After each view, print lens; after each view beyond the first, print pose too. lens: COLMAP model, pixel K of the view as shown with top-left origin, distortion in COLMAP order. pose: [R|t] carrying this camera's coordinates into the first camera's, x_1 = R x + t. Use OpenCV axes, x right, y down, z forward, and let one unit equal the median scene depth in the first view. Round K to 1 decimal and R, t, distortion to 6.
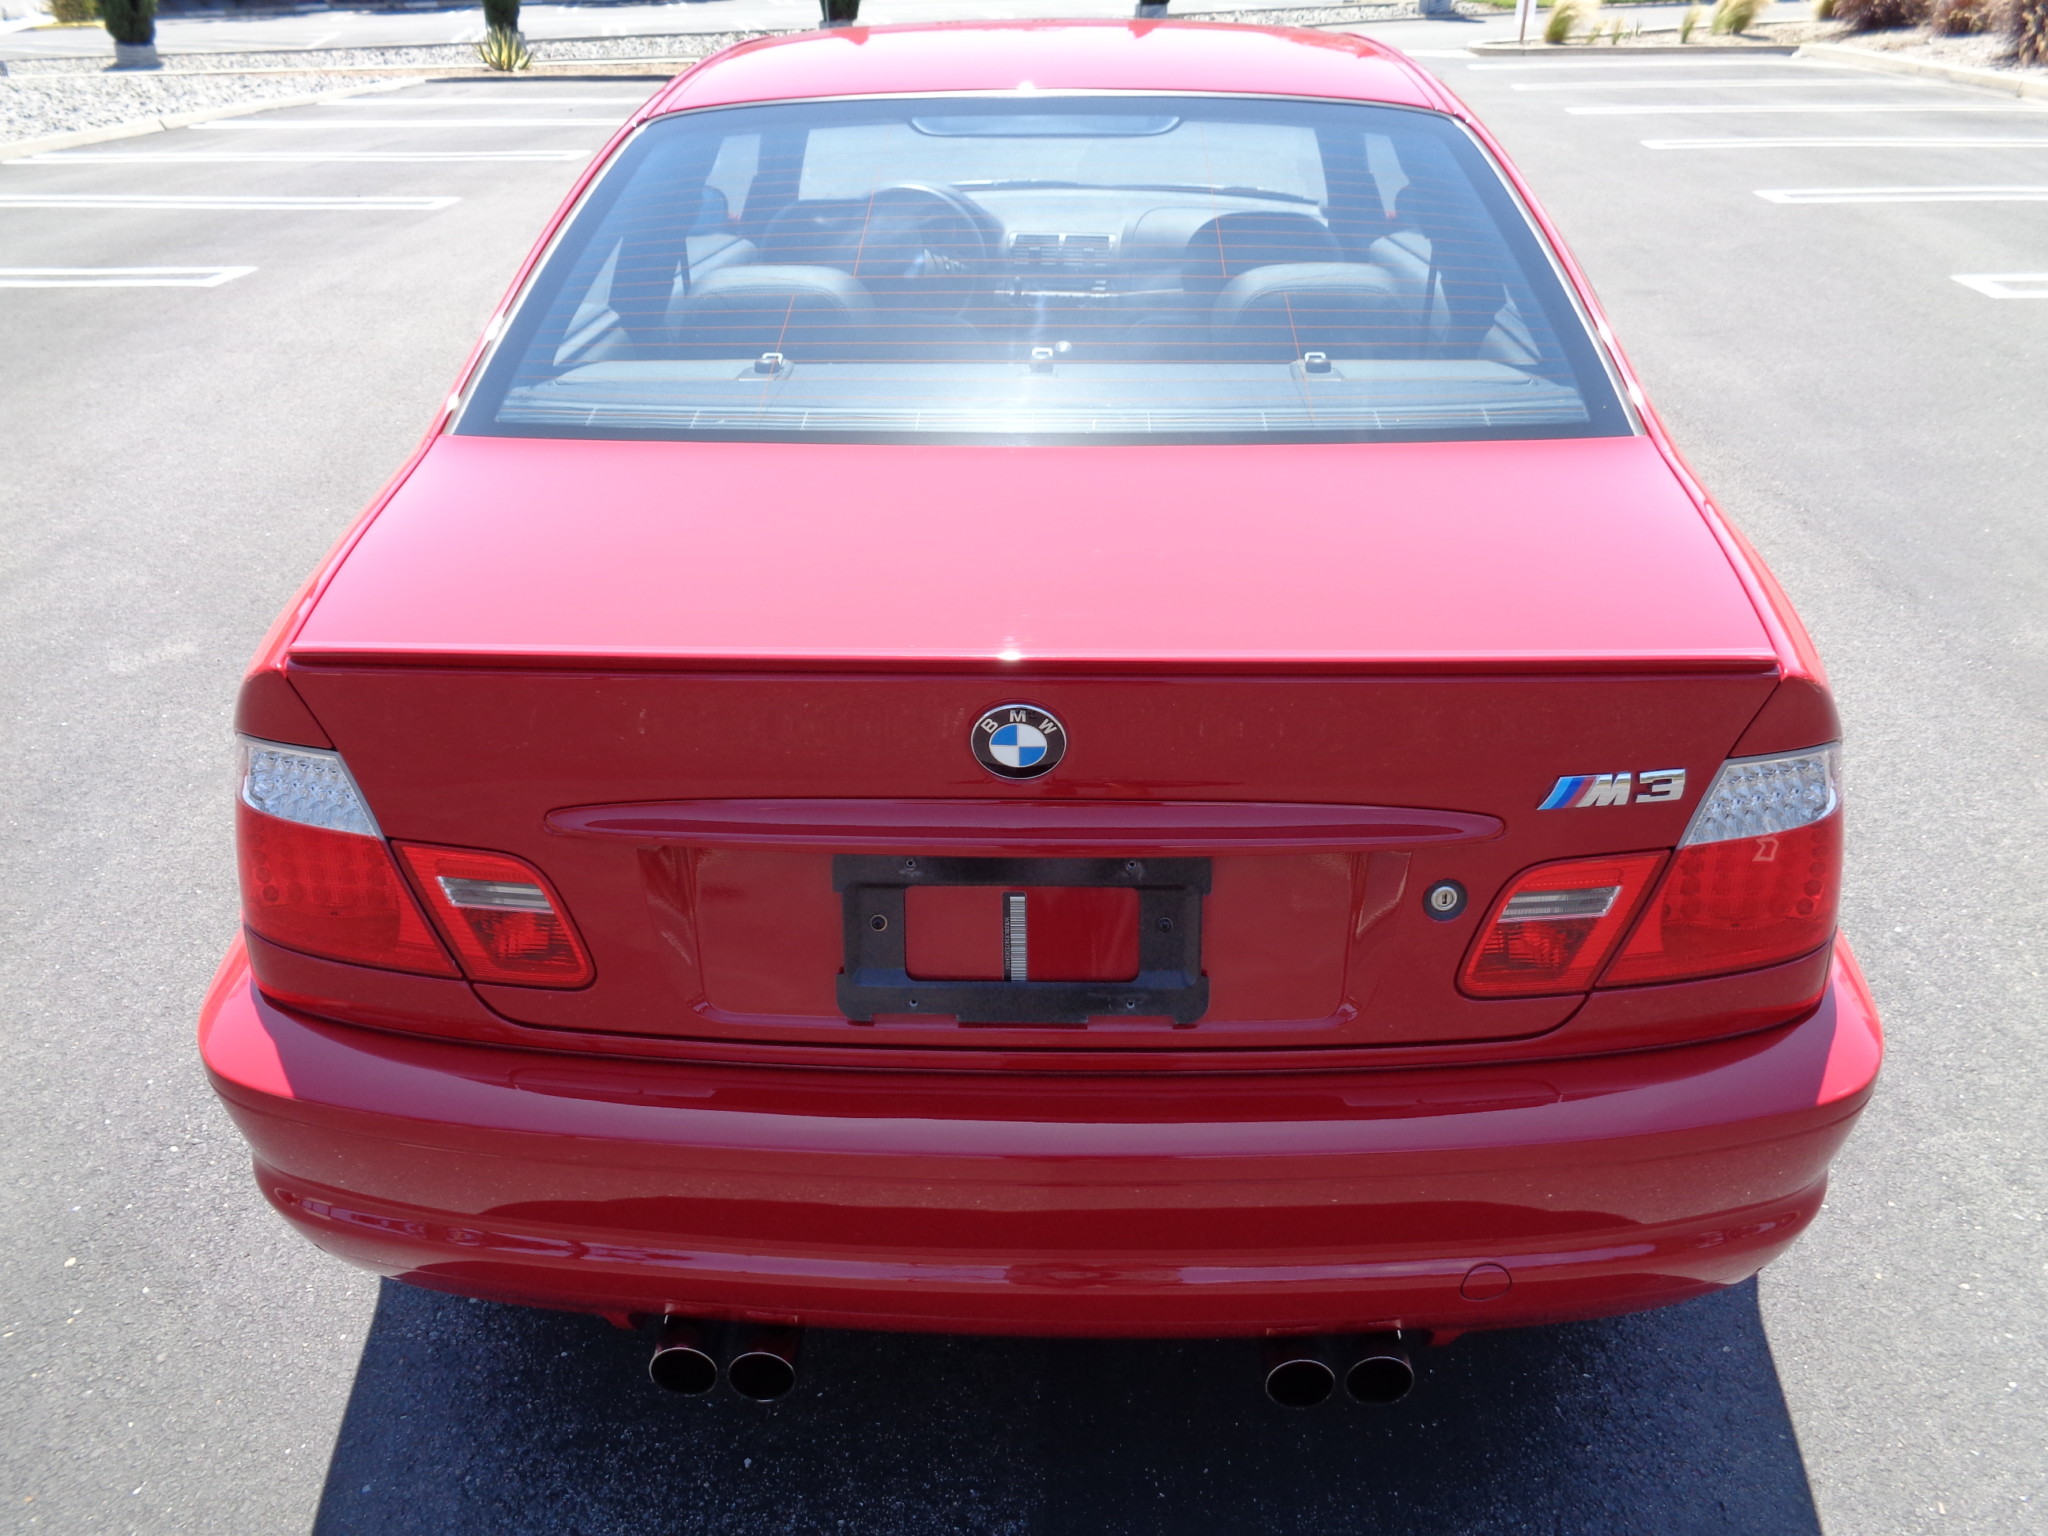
lens RADIAL K [[1535.9, 0, 1034.9], [0, 1535.9, 755.7], [0, 0, 1]] dist [-0.025140, 0.029139]
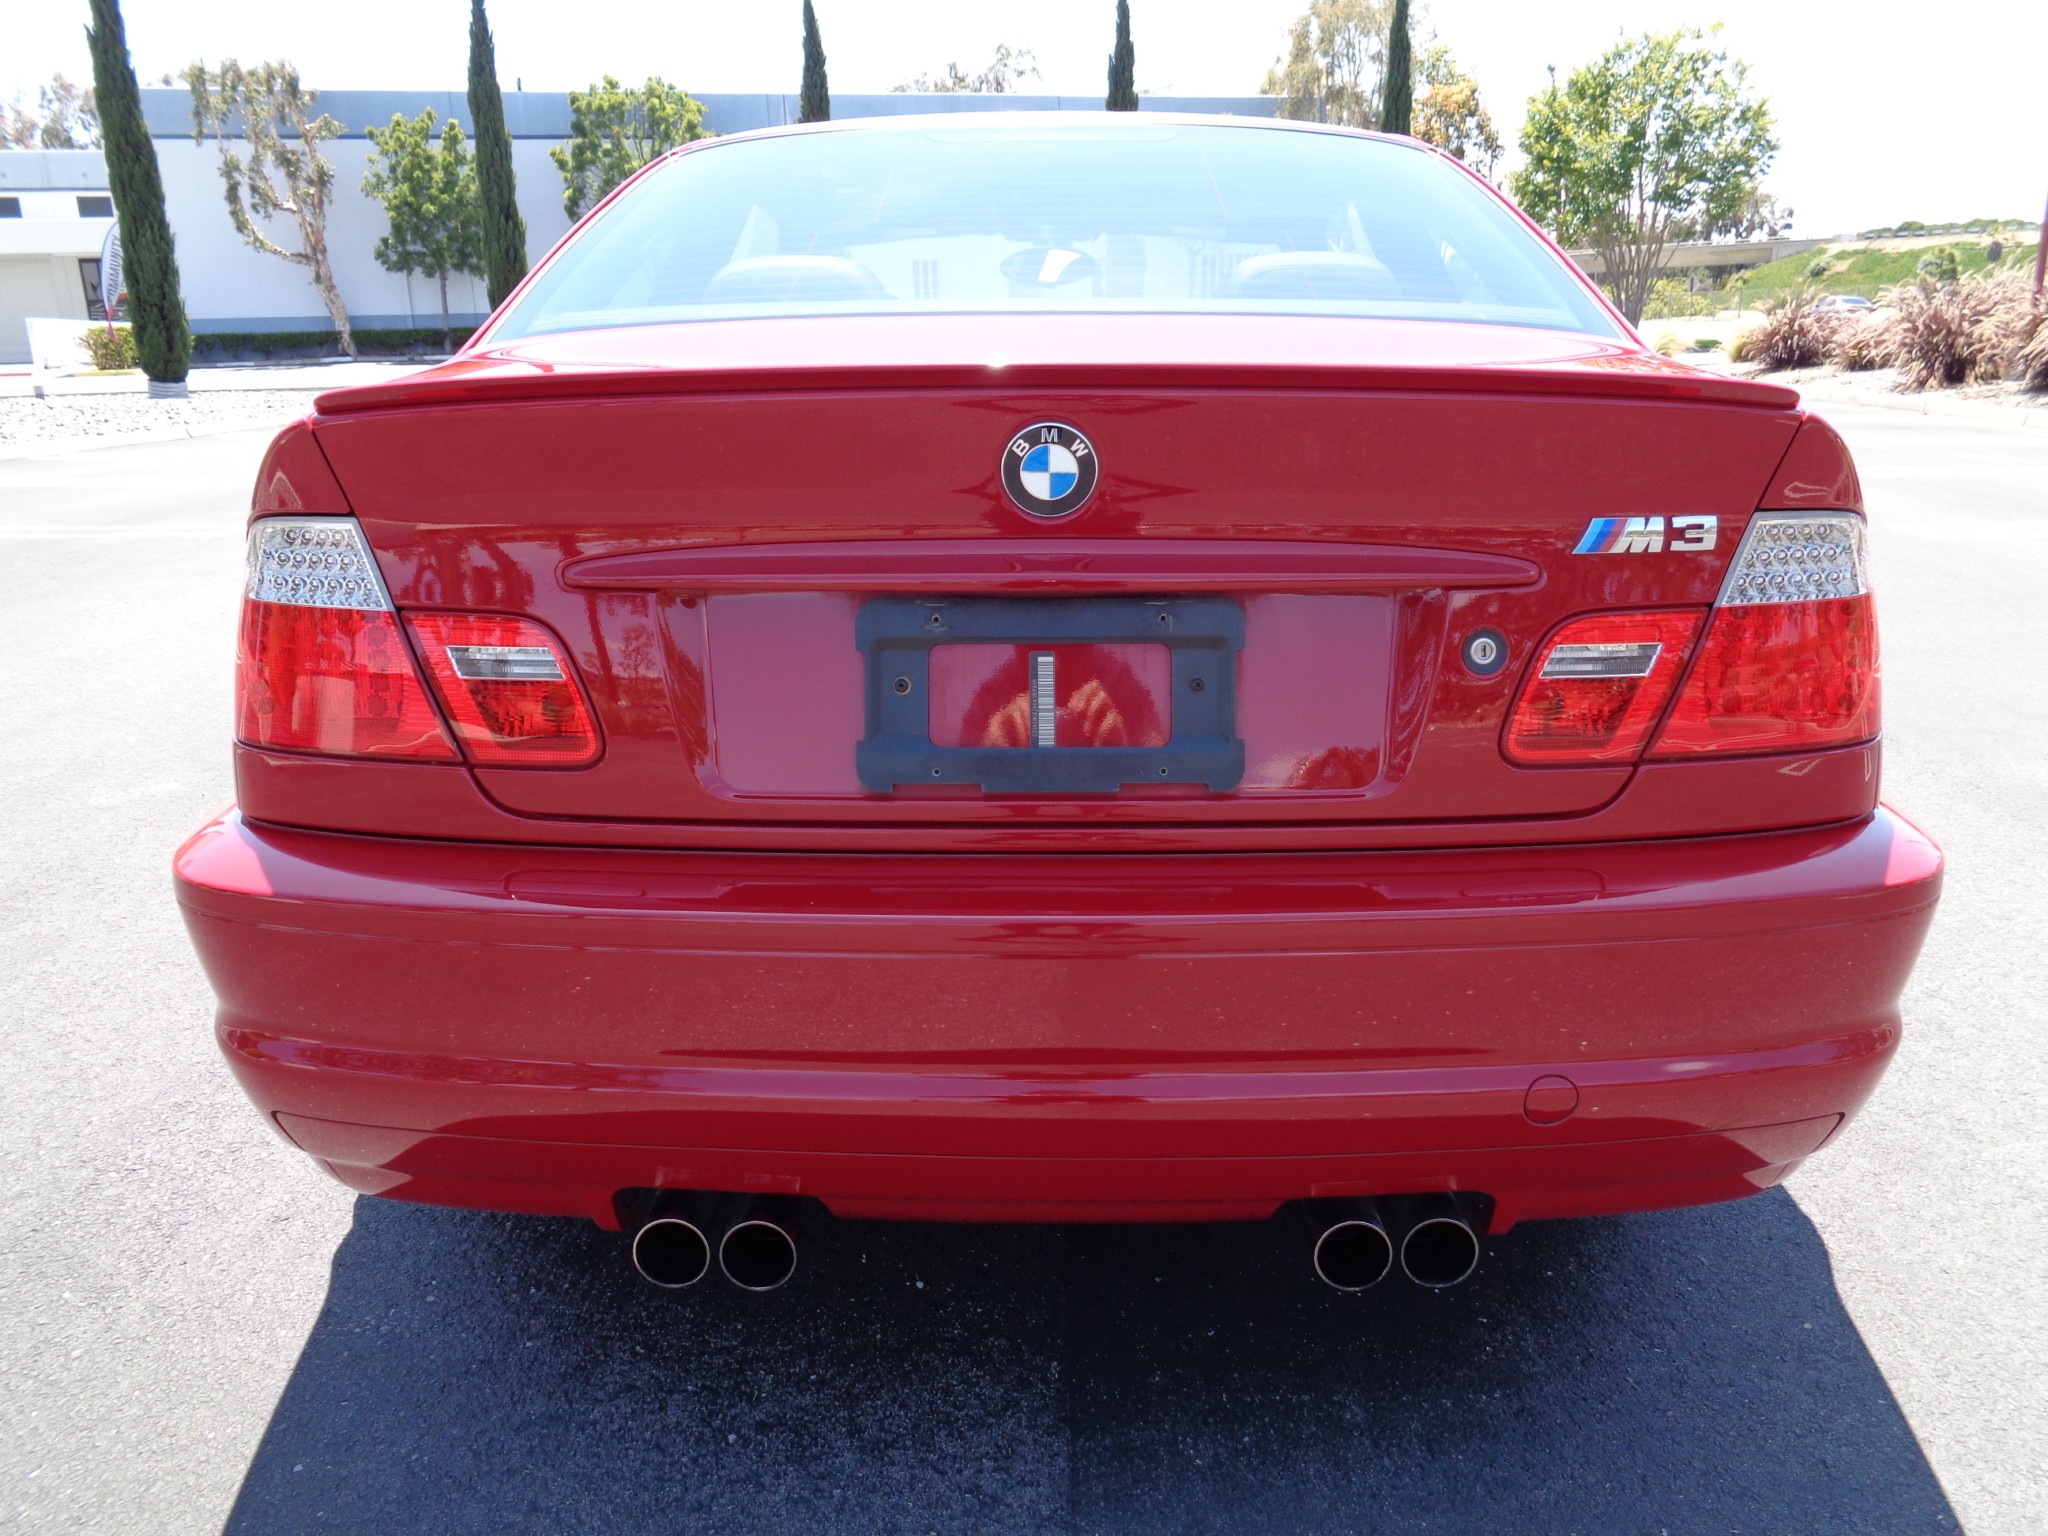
lens RADIAL K [[1535.9, 0, 1033.2], [0, 1535.9, 771.1], [0, 0, 1]] dist [-0.025140, 0.029139]
pose [[0.999880, -0.001910, 0.015364, -0.025786], [0.005053, 0.978271, -0.207267, 0.271211], [-0.014634, 0.207320, 0.978164, 0.047431]]
